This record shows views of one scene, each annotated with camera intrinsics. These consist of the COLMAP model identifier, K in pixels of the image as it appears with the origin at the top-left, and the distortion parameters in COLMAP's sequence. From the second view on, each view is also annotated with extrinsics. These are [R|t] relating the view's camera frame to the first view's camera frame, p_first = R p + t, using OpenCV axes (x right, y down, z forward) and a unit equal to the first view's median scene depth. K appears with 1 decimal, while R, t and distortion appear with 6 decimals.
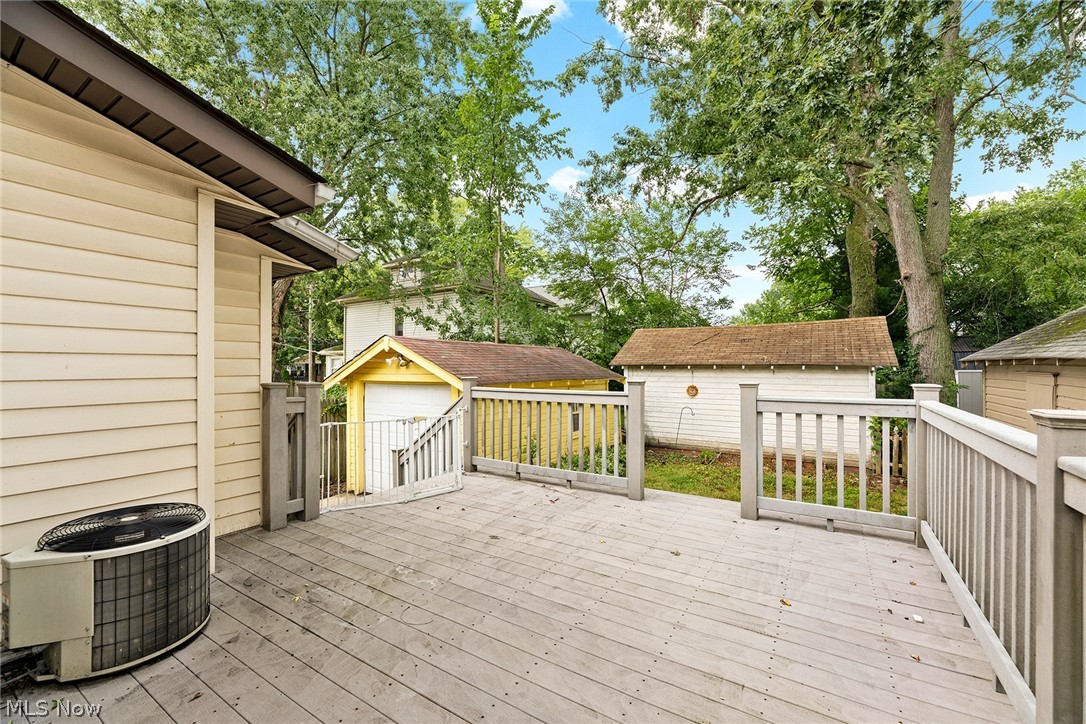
lens RADIAL K [[440.2, 0, 547.5], [0, 440.2, 365.2], [0, 0, 1]] dist [-0.003210, -0.000239]
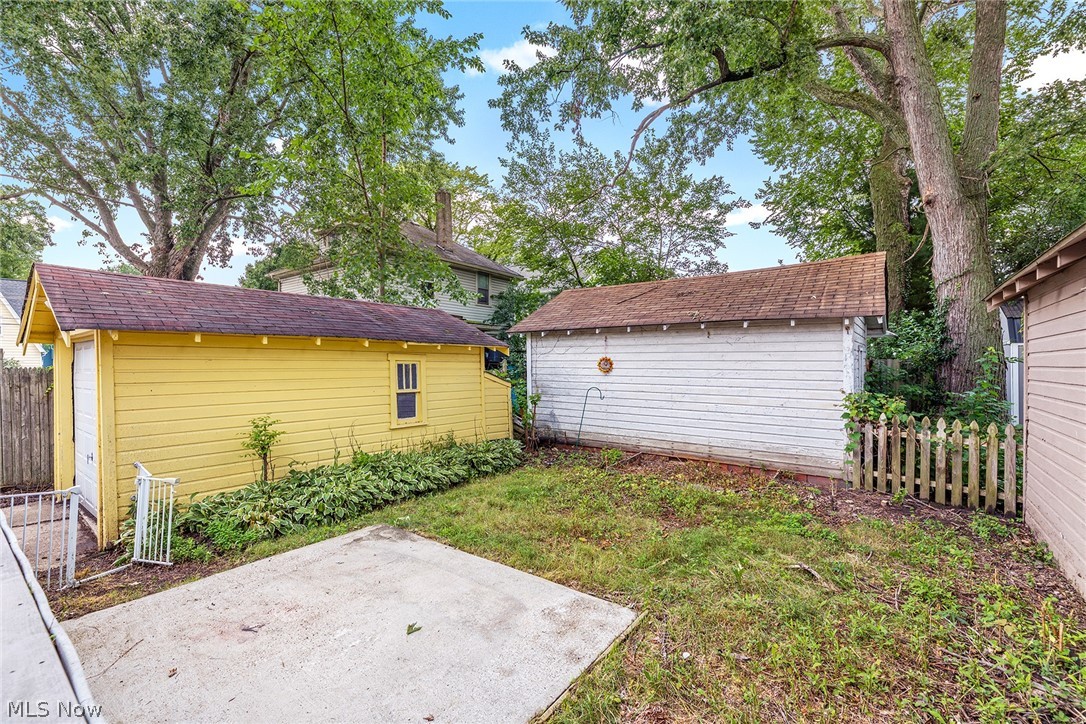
lens RADIAL K [[465.2, 0, 543.0], [0, 465.2, 362.0], [0, 0, 1]] dist [-0.003022, -0.000820]
pose [[0.996797, 0.000447, -0.079978, 0.279281], [-0.000343, 0.999999, 0.001315, 0.050423], [0.079978, -0.001284, 0.996796, 0.233596]]
